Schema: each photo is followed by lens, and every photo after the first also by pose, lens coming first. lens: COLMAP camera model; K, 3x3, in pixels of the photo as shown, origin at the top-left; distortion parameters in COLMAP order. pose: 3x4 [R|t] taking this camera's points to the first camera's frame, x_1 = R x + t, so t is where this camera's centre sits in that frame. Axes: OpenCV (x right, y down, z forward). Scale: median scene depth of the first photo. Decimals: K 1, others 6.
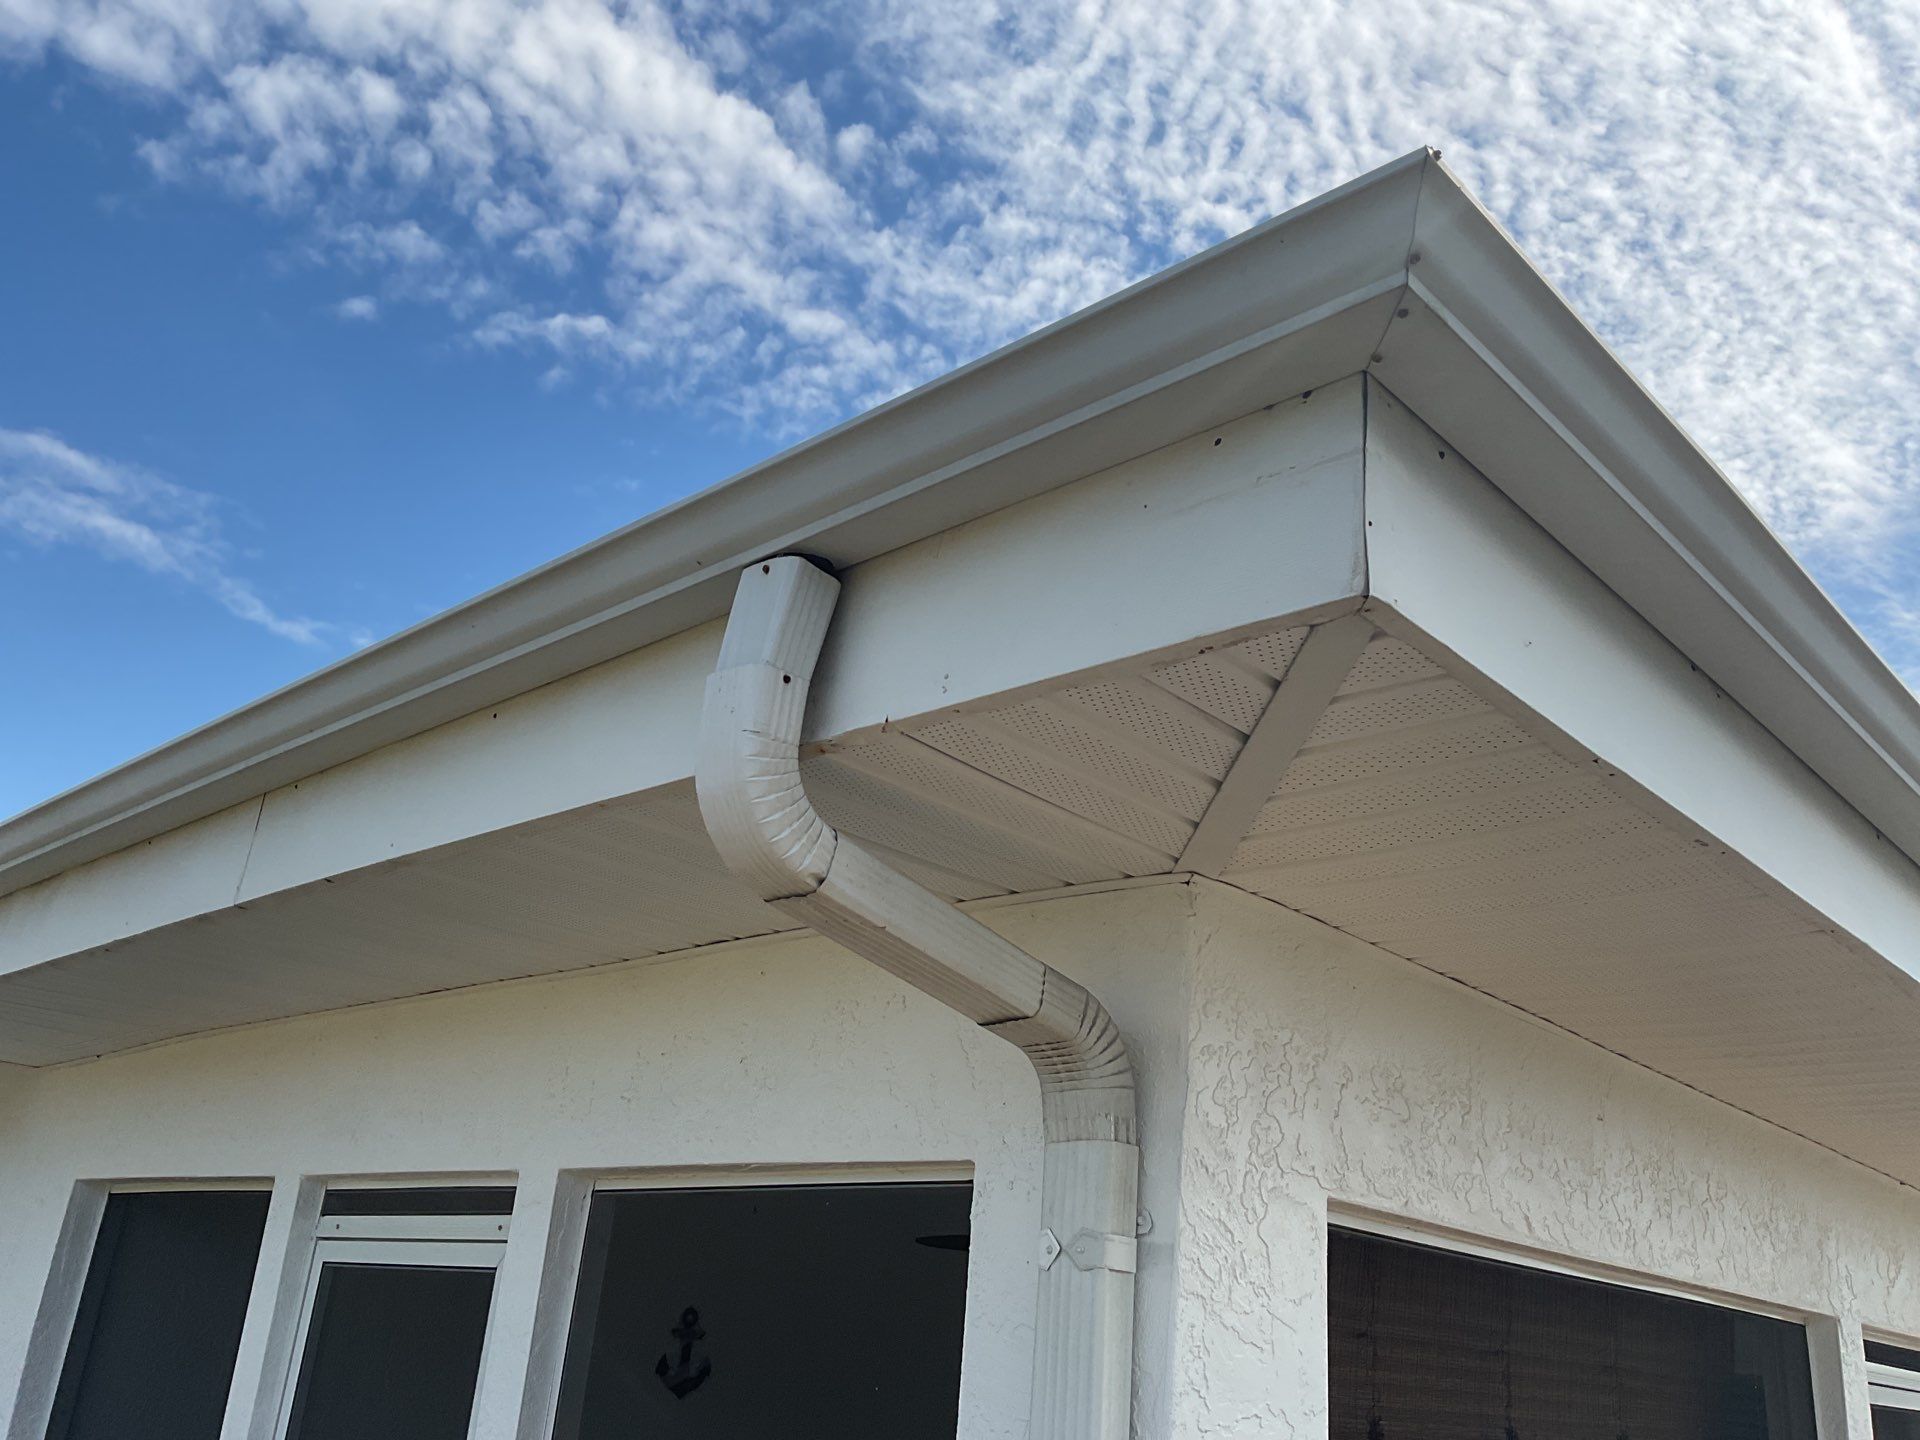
lens RADIAL K [[1604.5, 0, 960.4], [0, 1604.5, 706.1], [0, 0, 1]] dist [0.082865, -0.150738]
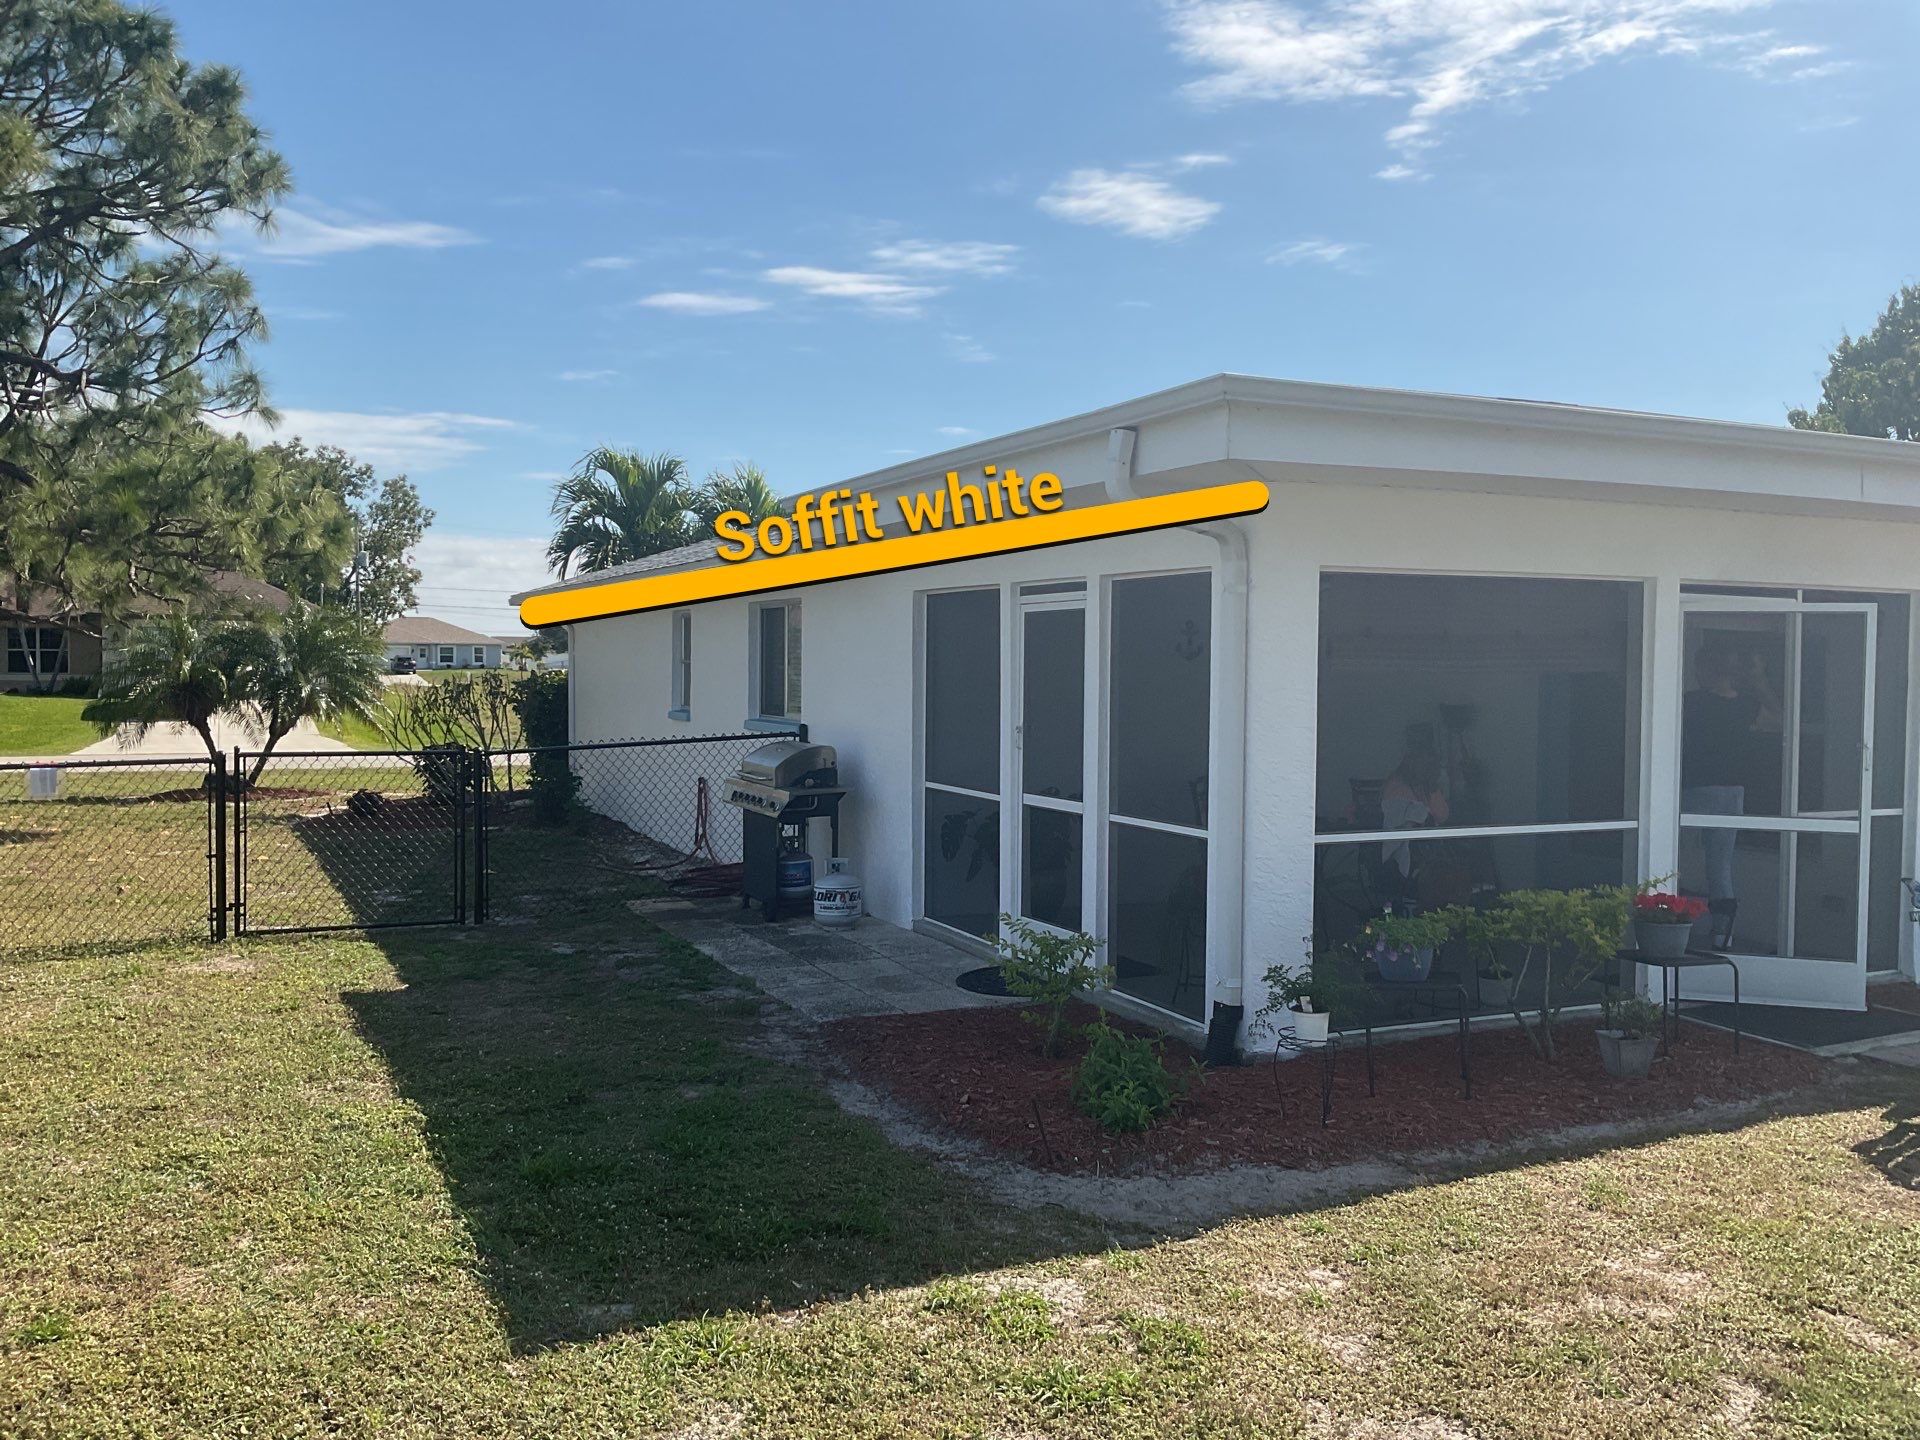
lens RADIAL K [[1604.5, 0, 960.4], [0, 1604.5, 706.1], [0, 0, 1]] dist [0.082865, -0.150738]
pose [[0.931515, -0.065325, -0.357789, 0.783200], [0.198446, 0.915689, 0.349474, -0.805303], [0.304794, -0.396542, 0.865942, -2.425879]]
